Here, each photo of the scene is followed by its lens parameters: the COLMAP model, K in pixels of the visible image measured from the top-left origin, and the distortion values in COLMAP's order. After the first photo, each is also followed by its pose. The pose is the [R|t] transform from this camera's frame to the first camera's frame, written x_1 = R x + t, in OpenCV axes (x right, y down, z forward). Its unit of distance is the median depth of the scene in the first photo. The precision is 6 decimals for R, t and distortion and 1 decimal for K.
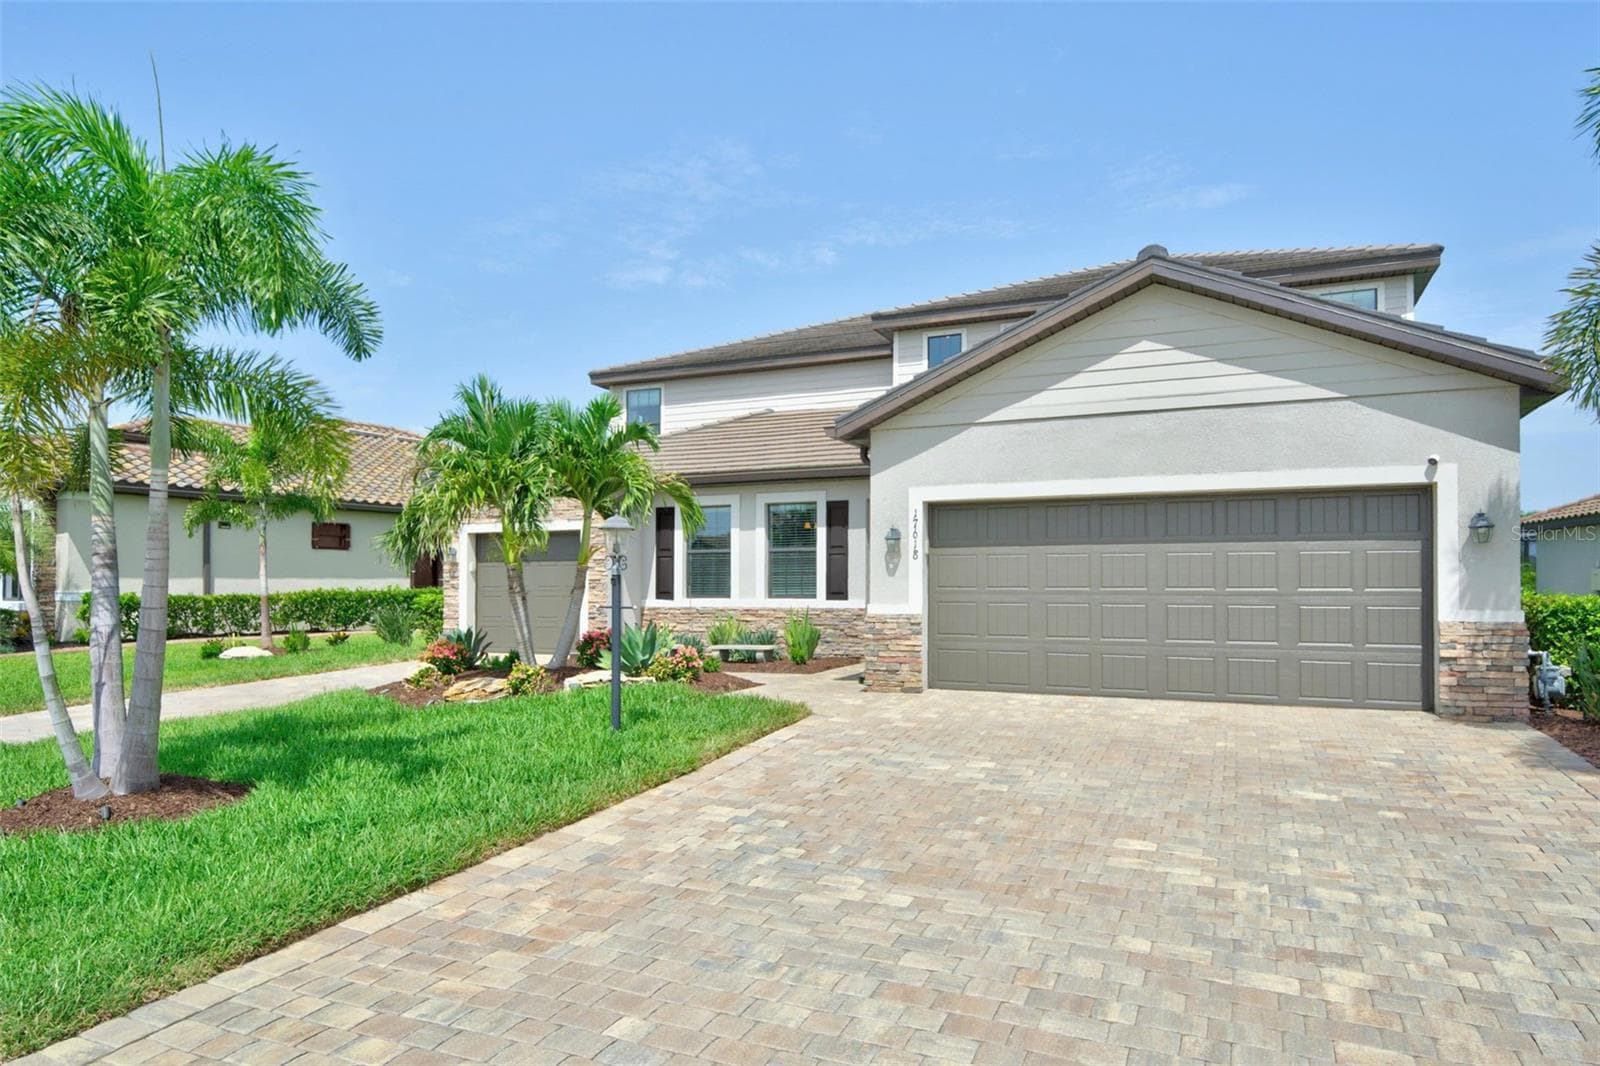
lens RADIAL K [[968.6, 0, 820.6], [0, 968.6, 582.6], [0, 0, 1]] dist [0.031267, -0.001171]
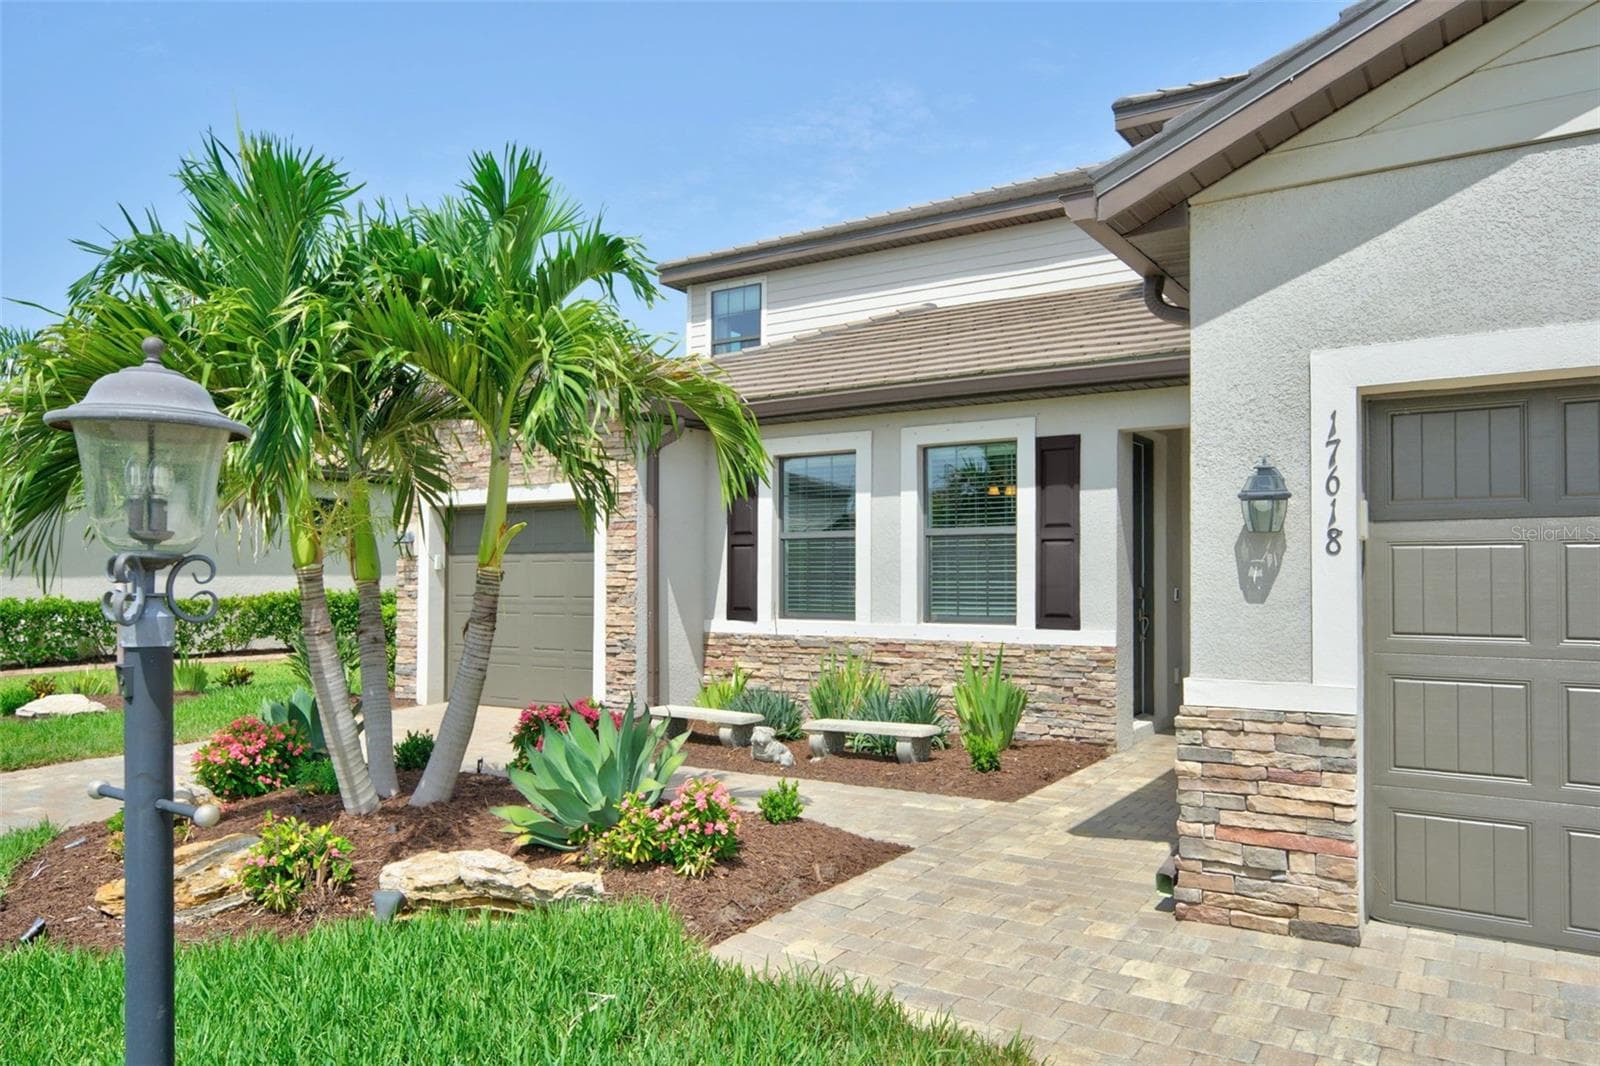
lens RADIAL K [[1084.7, 0, 807.0], [0, 1084.7, 547.0], [0, 0, 1]] dist [0.000921, -0.001413]
pose [[0.985106, -0.002072, -0.171933, -0.015097], [-0.001670, 0.999765, -0.021618, -0.012830], [0.171938, 0.021584, 0.984871, 0.409712]]
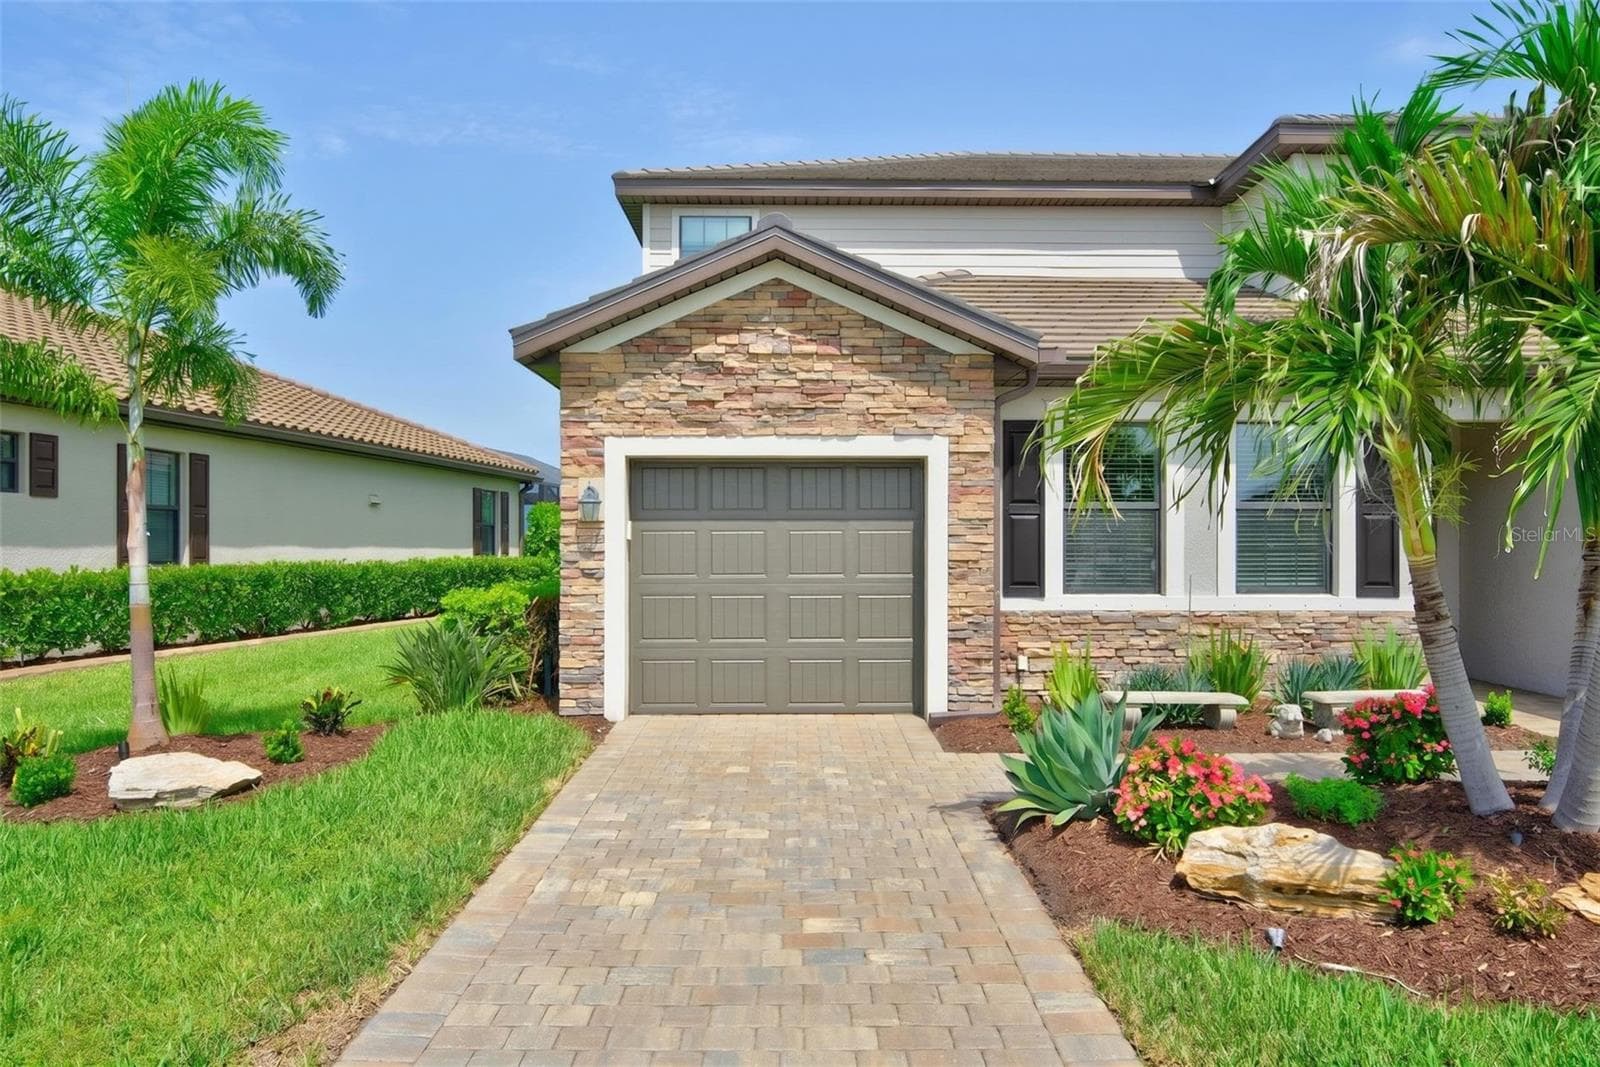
lens RADIAL K [[1084.7, 0, 807.0], [0, 1084.7, 547.5], [0, 0, 1]] dist [0.000921, -0.001413]
pose [[0.916061, 0.002612, 0.401029, -0.540927], [-0.003838, 0.999990, 0.002254, -0.010756], [-0.401020, -0.003604, 0.916062, 0.551474]]
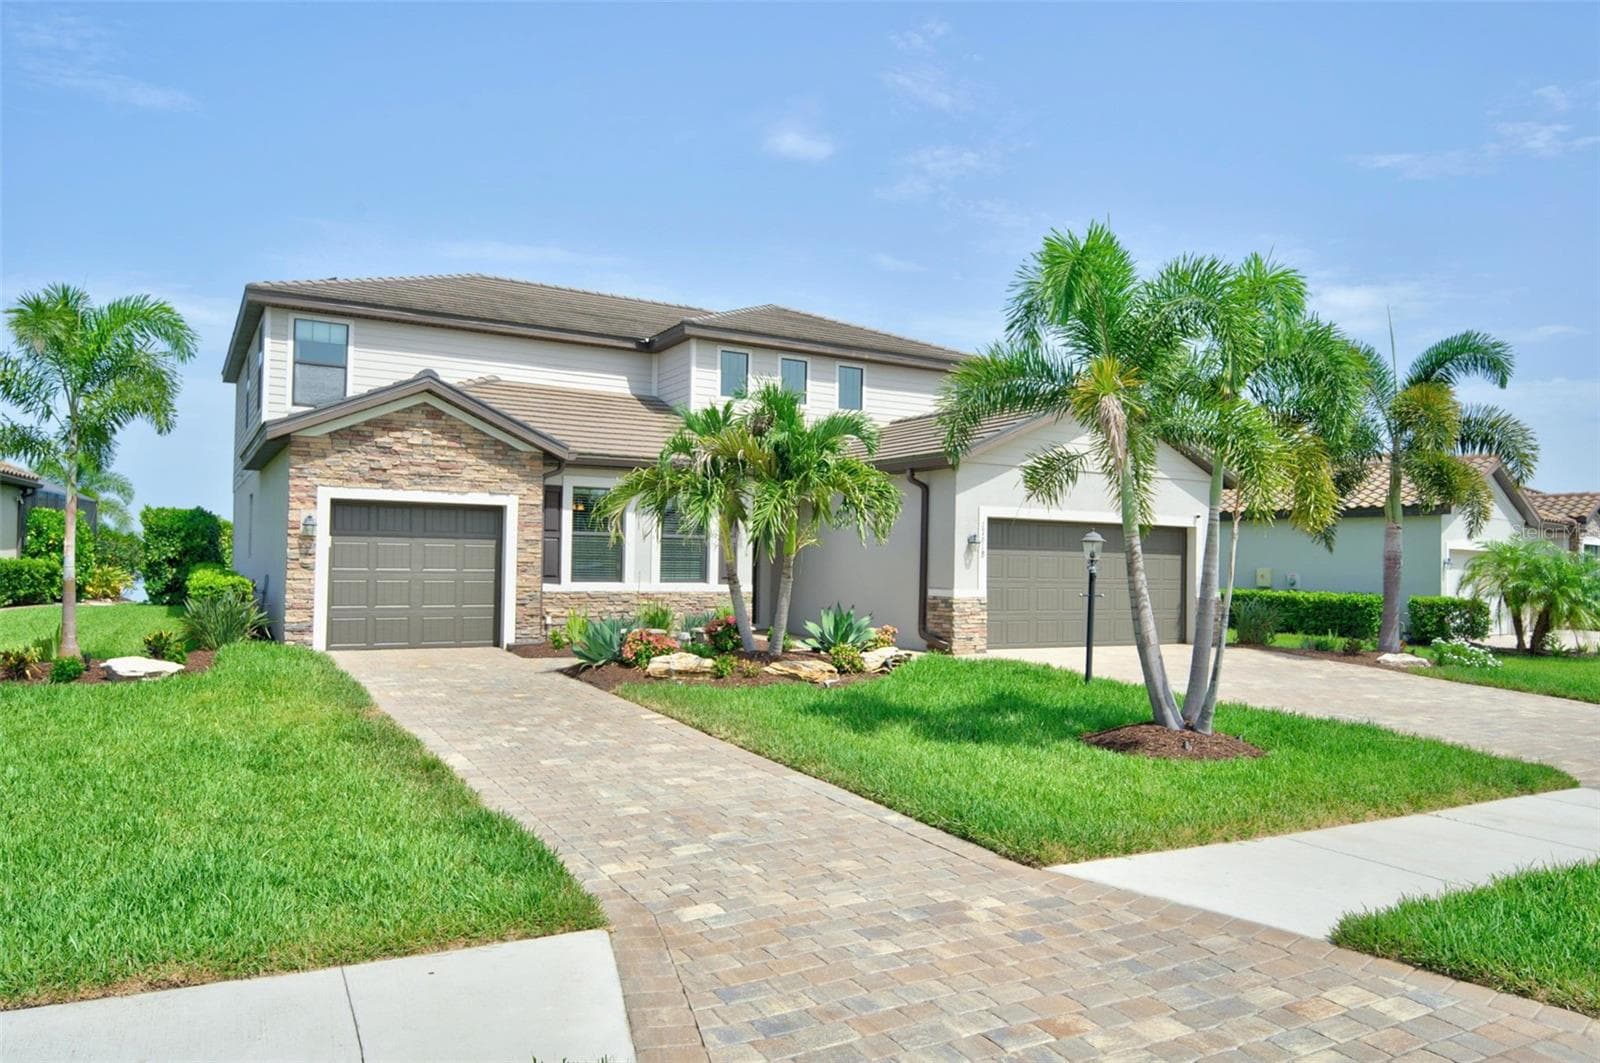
lens RADIAL K [[1084.7, 0, 807.0], [0, 1084.7, 545.5], [0, 0, 1]] dist [0.000921, -0.001413]
pose [[0.589108, 0.026962, 0.807605, -0.927338], [-0.019512, 0.999626, -0.019140, -0.004308], [-0.807819, -0.004483, 0.589414, 0.196770]]
